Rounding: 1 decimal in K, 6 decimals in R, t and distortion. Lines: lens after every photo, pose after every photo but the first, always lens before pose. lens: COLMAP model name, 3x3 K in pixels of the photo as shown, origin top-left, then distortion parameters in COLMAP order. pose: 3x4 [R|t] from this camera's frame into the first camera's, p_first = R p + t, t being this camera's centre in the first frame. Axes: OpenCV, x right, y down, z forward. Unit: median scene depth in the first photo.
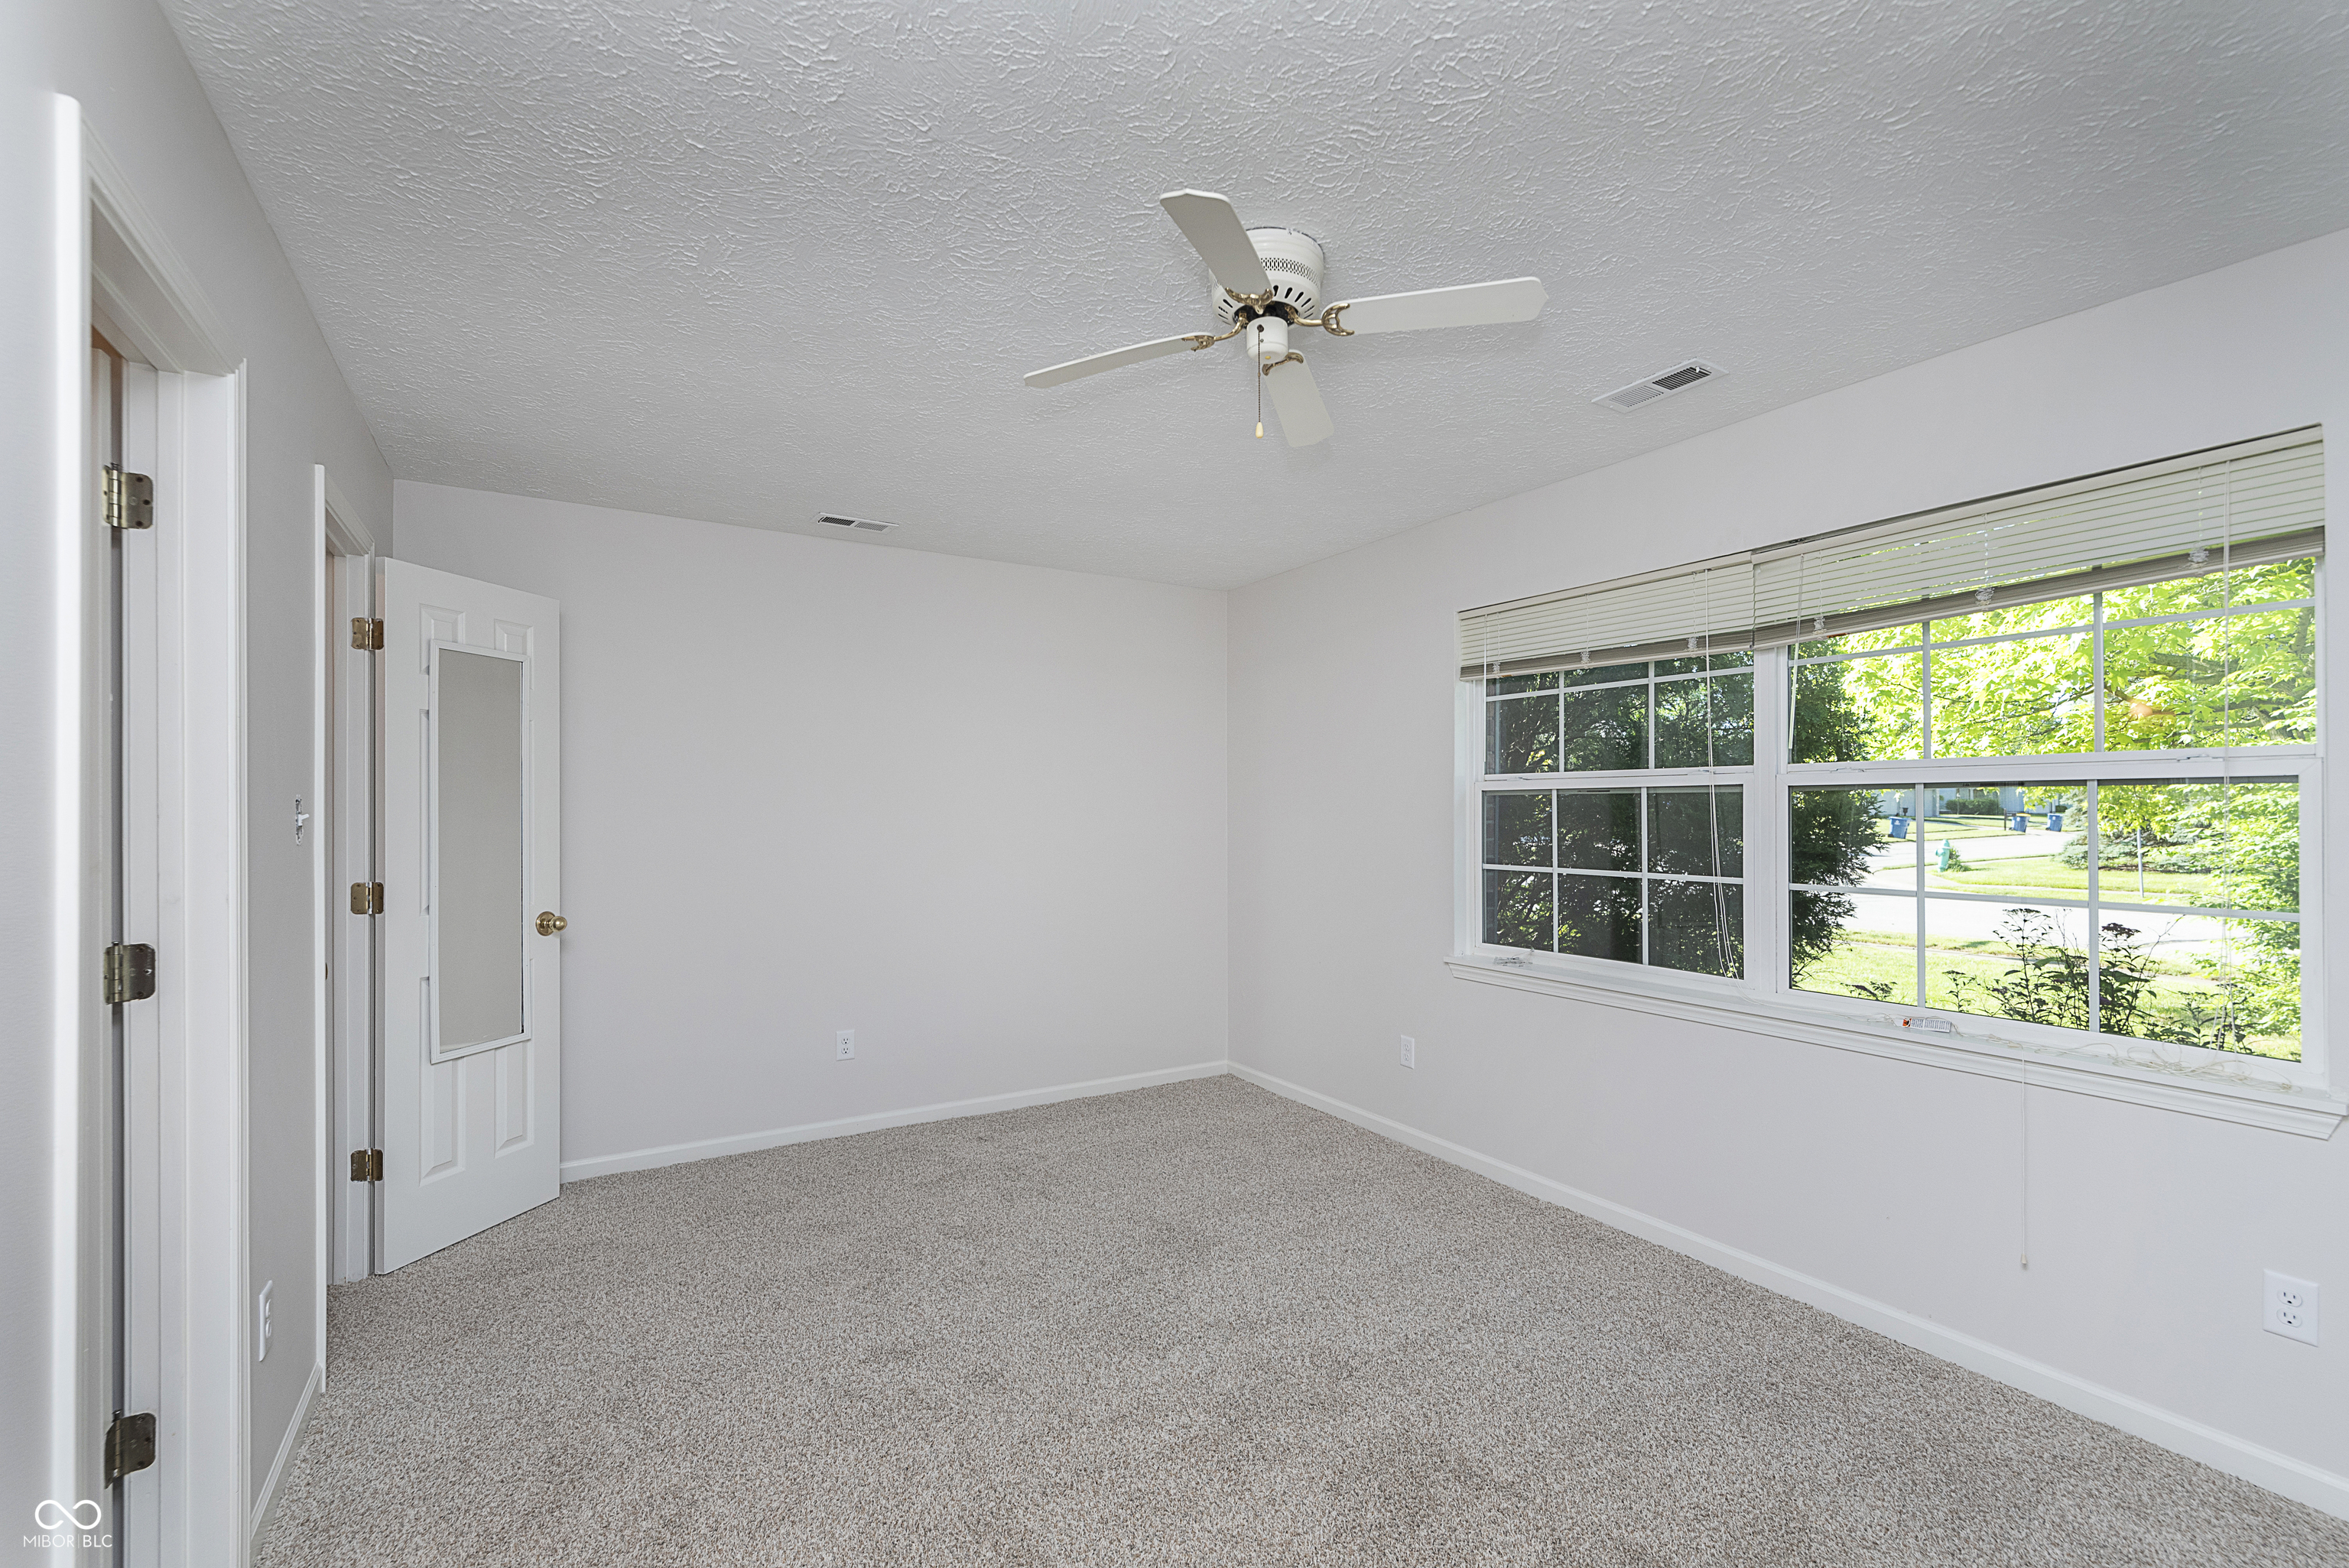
lens RADIAL K [[1025.8, 0, 1176.5], [0, 1025.8, 813.7], [0, 0, 1]] dist [0.001554, 0.000107]
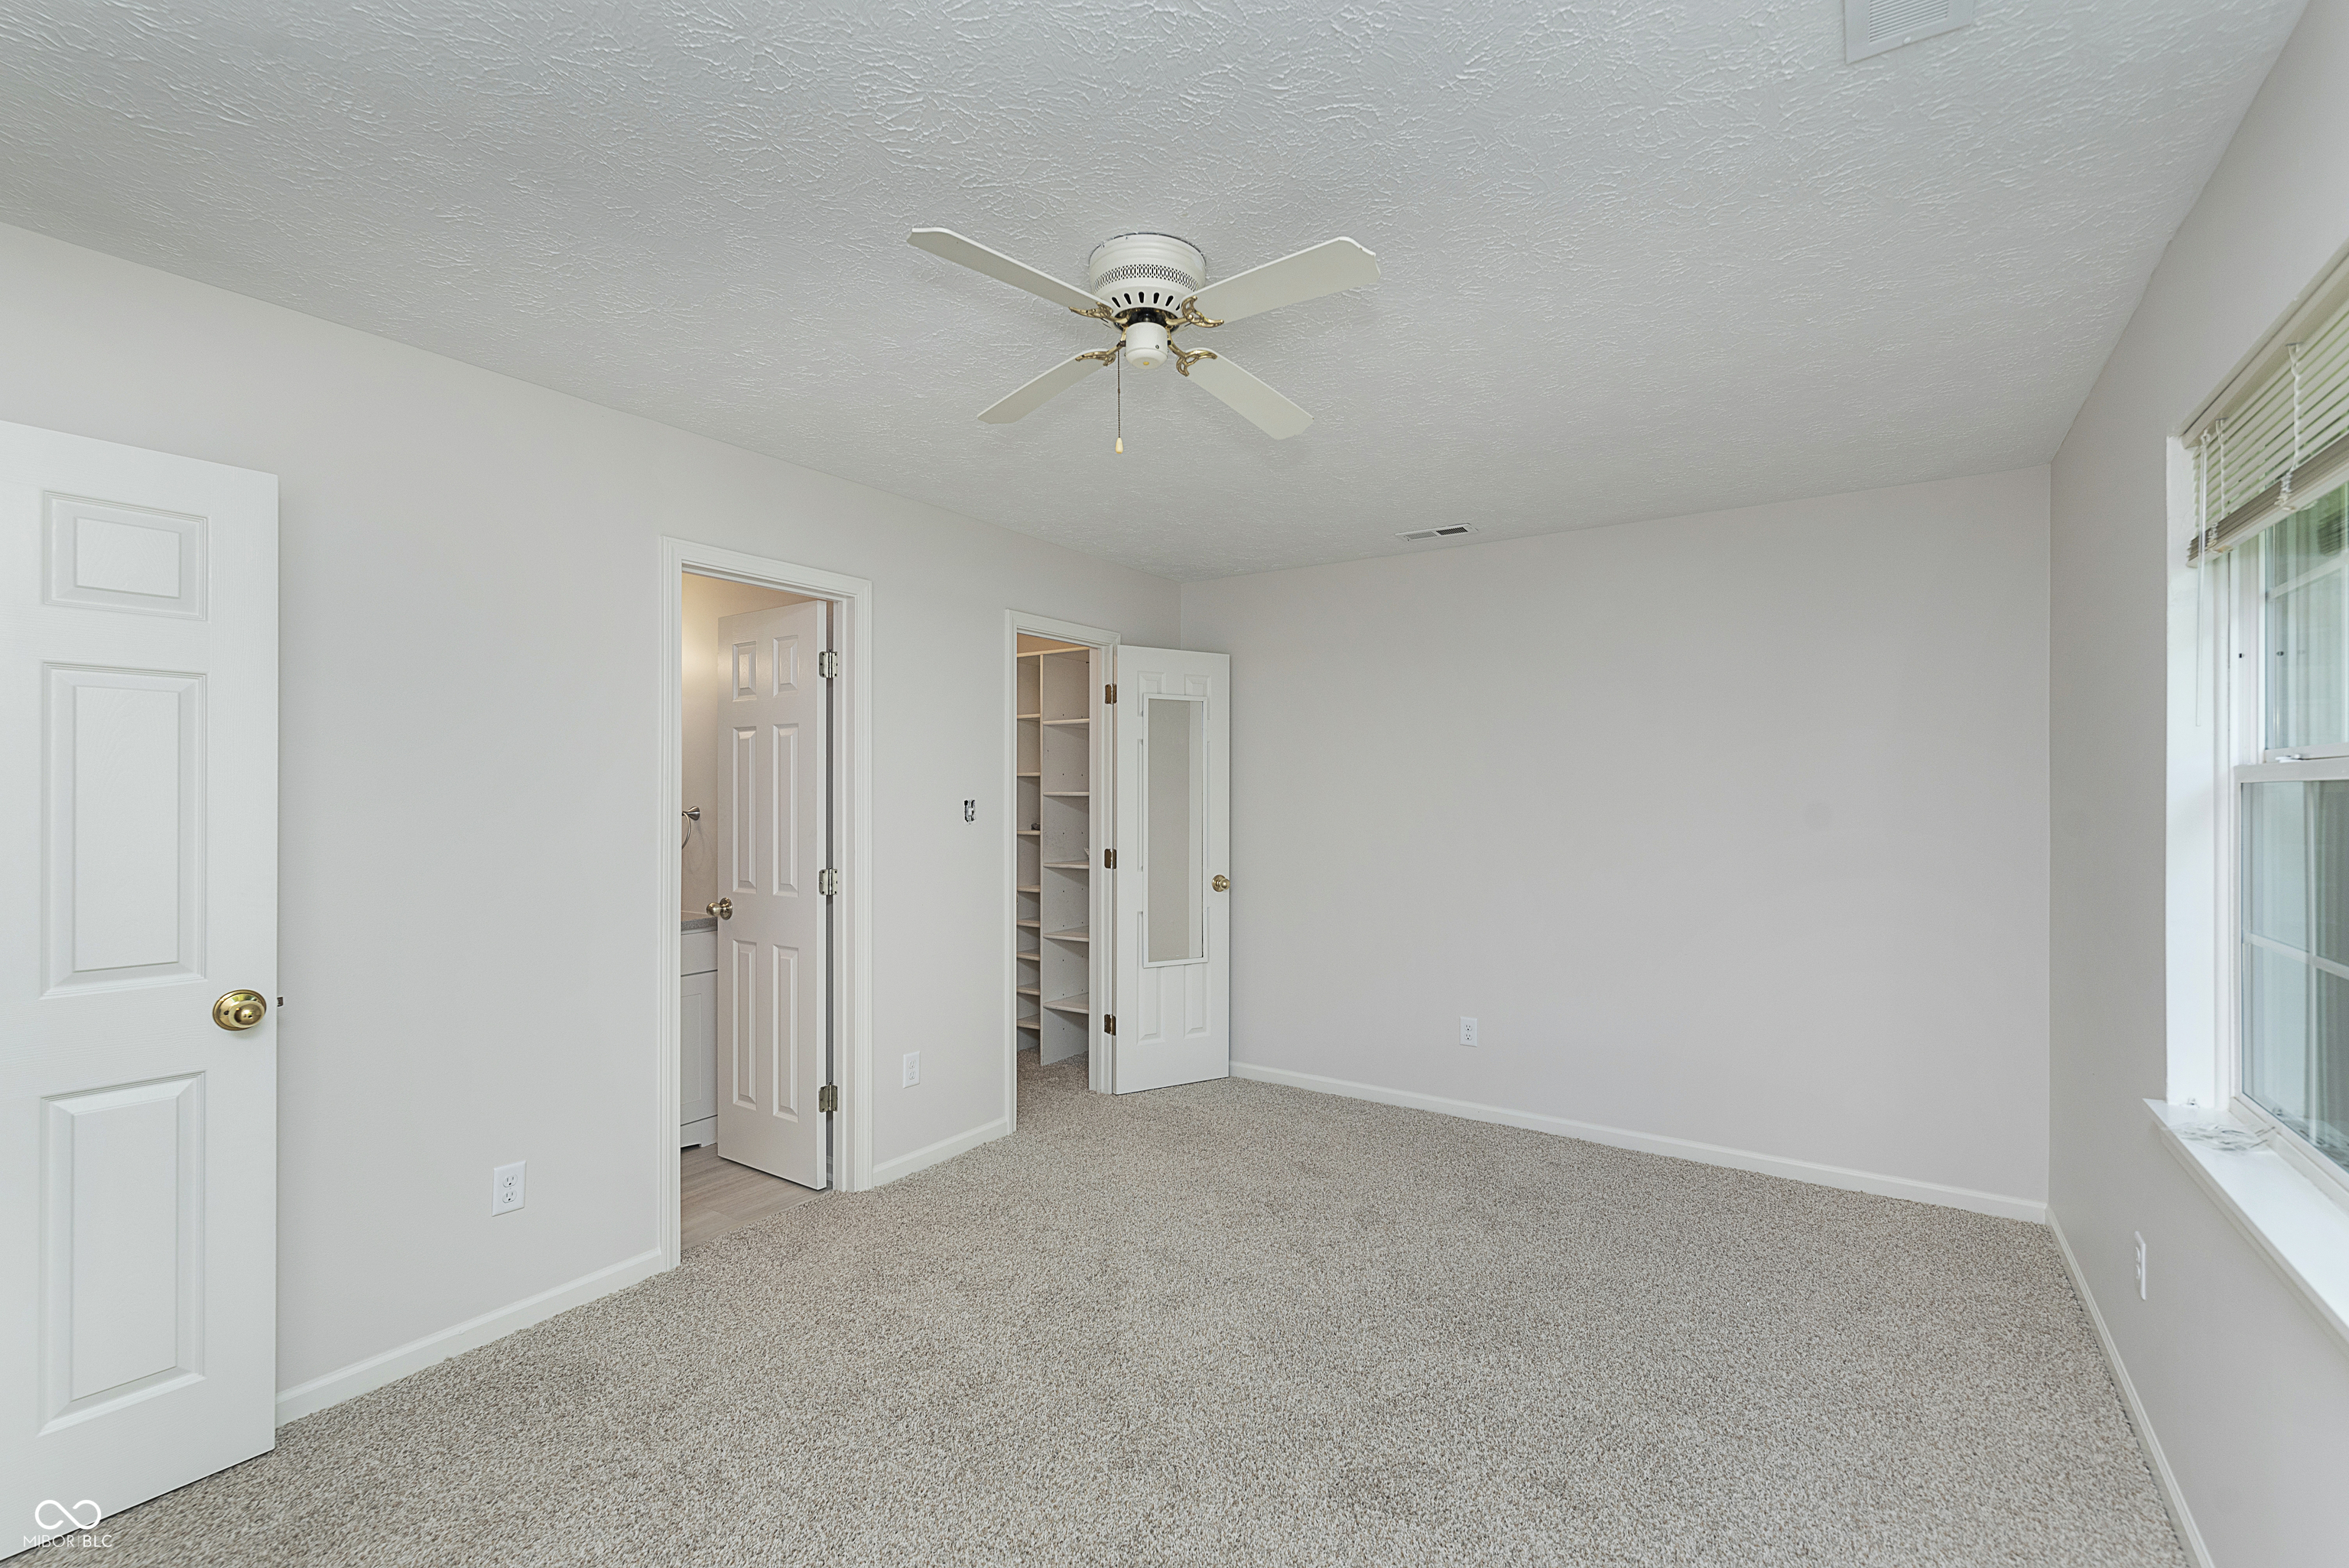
lens RADIAL K [[1009.8, 0, 1189.0], [0, 1009.8, 786.5], [0, 0, 1]] dist [0.002052, 0.000255]
pose [[0.425066, -0.006925, -0.905136, 0.656164], [-0.011118, 0.999855, -0.012871, -0.010645], [0.905094, 0.015534, 0.424928, 0.403040]]
